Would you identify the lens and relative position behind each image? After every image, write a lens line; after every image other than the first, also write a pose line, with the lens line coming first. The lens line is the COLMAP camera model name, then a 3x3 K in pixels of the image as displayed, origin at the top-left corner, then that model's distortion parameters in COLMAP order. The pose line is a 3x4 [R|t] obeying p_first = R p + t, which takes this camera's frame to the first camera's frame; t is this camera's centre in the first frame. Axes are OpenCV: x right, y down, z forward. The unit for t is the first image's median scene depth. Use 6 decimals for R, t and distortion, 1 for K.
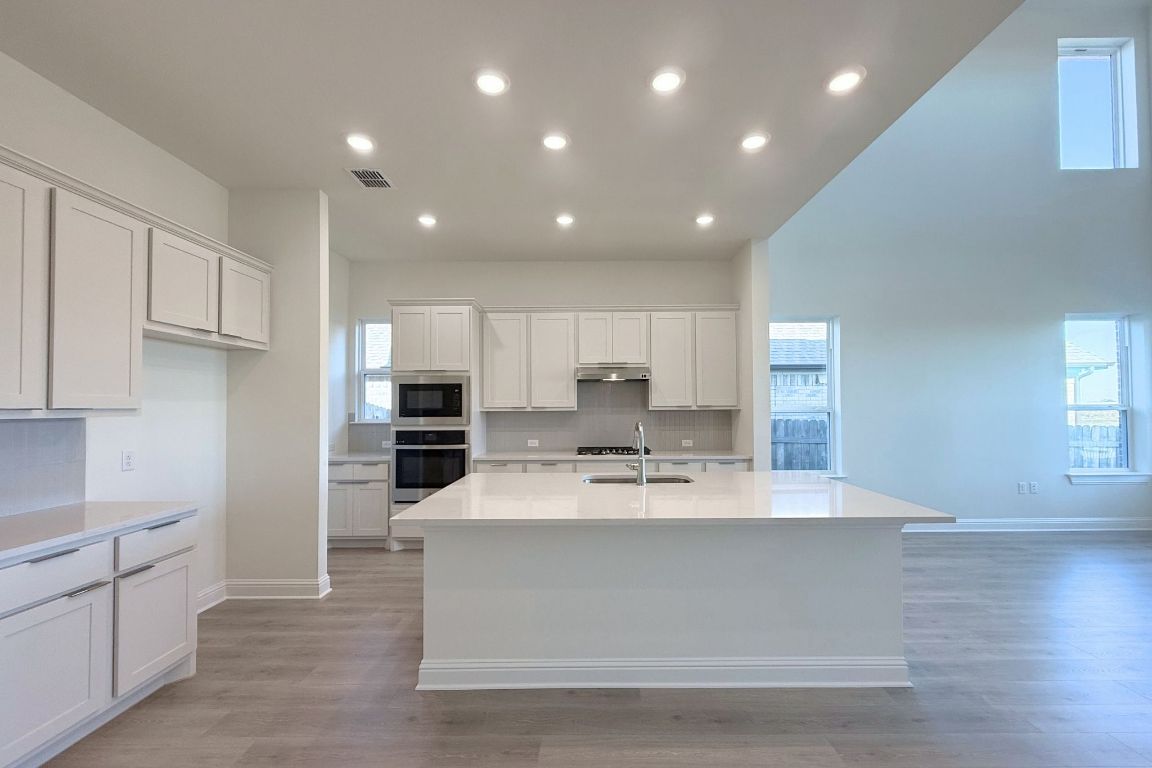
lens RADIAL K [[471.1, 0, 591.5], [0, 471.1, 397.3], [0, 0, 1]] dist [-0.000108, -0.000001]
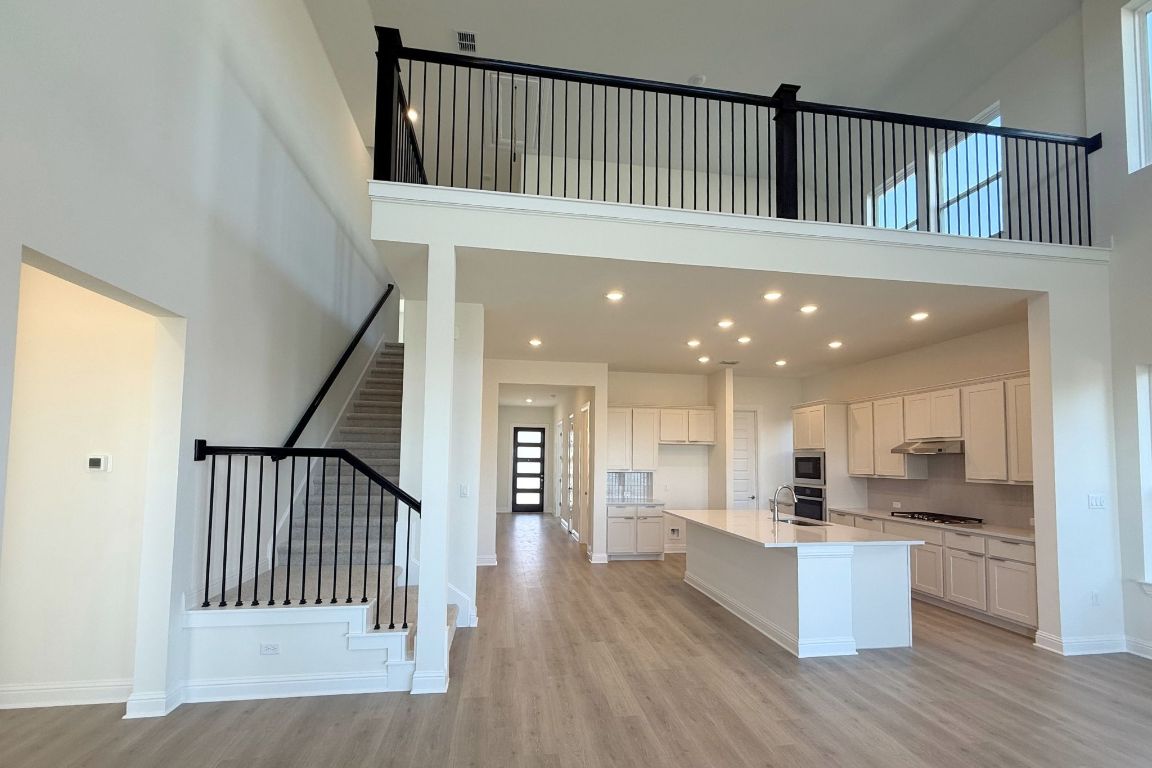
lens RADIAL K [[481.1, 0, 575.6], [0, 481.1, 430.8], [0, 0, 1]] dist [0.000659, 0.000070]
pose [[0.149990, -0.051613, -0.987339, 1.116329], [0.006209, 0.998666, -0.051261, -0.039230], [0.988668, 0.001559, 0.150110, 0.000924]]
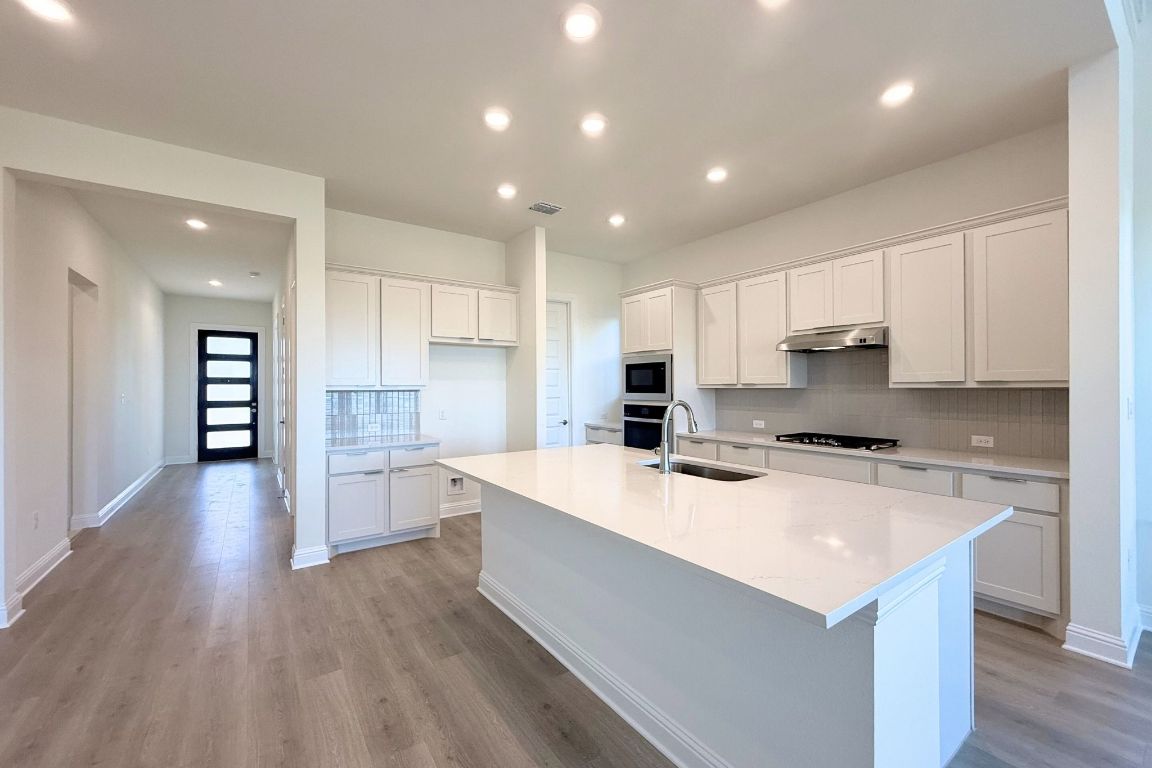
lens RADIAL K [[458.6, 0, 570.1], [0, 458.6, 385.8], [0, 0, 1]] dist [0.000430, 0.000025]
pose [[0.570789, 0.001175, -0.821096, 0.443528], [0.018217, 0.999735, 0.014094, 0.006148], [0.820895, -0.023002, 0.570616, 0.236379]]
